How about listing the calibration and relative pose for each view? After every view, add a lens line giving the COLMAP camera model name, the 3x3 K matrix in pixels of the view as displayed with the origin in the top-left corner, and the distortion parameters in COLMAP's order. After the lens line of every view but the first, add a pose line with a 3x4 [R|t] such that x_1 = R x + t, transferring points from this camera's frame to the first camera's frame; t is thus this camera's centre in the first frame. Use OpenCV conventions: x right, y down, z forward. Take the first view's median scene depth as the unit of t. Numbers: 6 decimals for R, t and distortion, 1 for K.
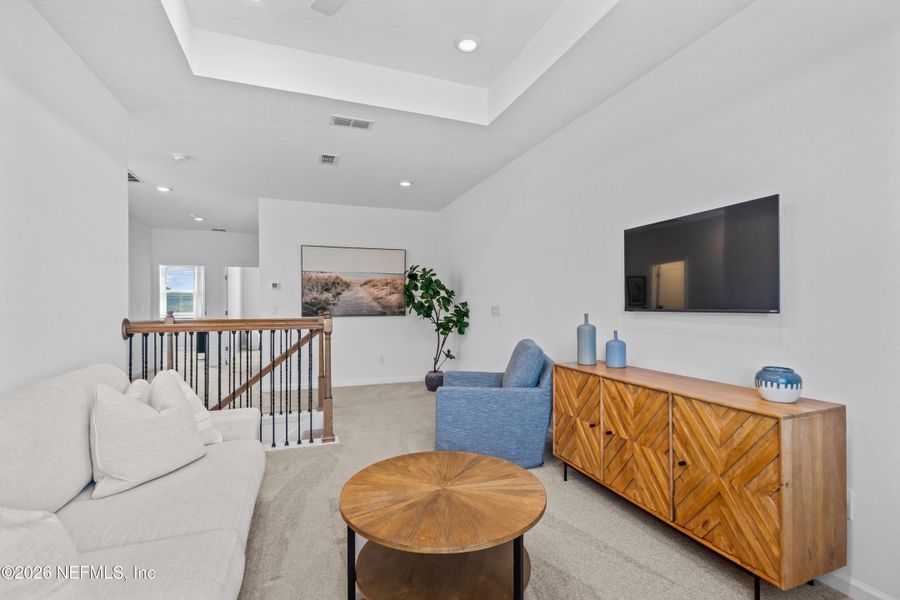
lens RADIAL K [[409.6, 0, 453.6], [0, 409.6, 302.7], [0, 0, 1]] dist [-0.007891, 0.001872]
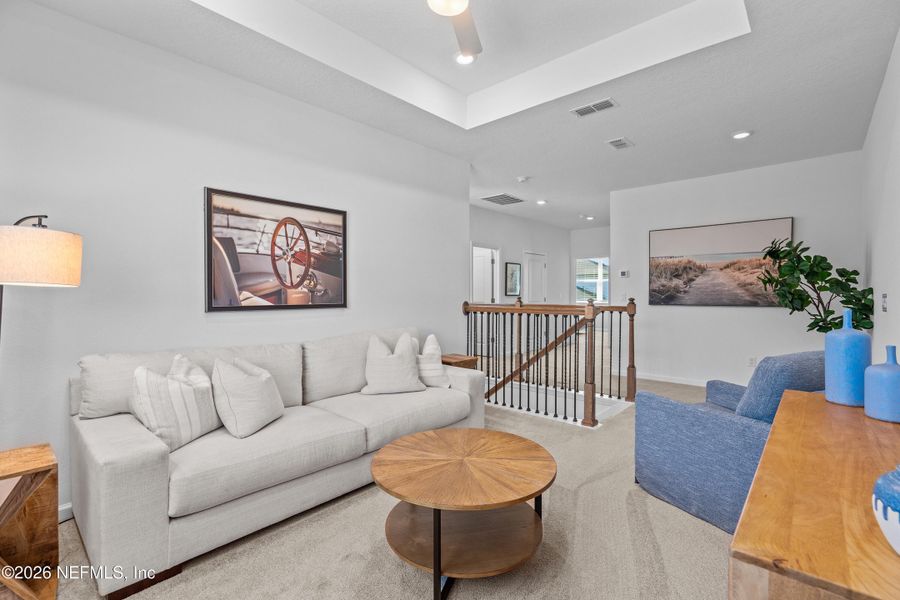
lens RADIAL K [[409.6, 0, 451.6], [0, 409.6, 296.9], [0, 0, 1]] dist [-0.007891, 0.001872]
pose [[0.446716, 0.011496, -0.894602, 0.286984], [0.003504, 0.999887, 0.014599, -0.000139], [0.894669, -0.009656, 0.446625, 0.146550]]
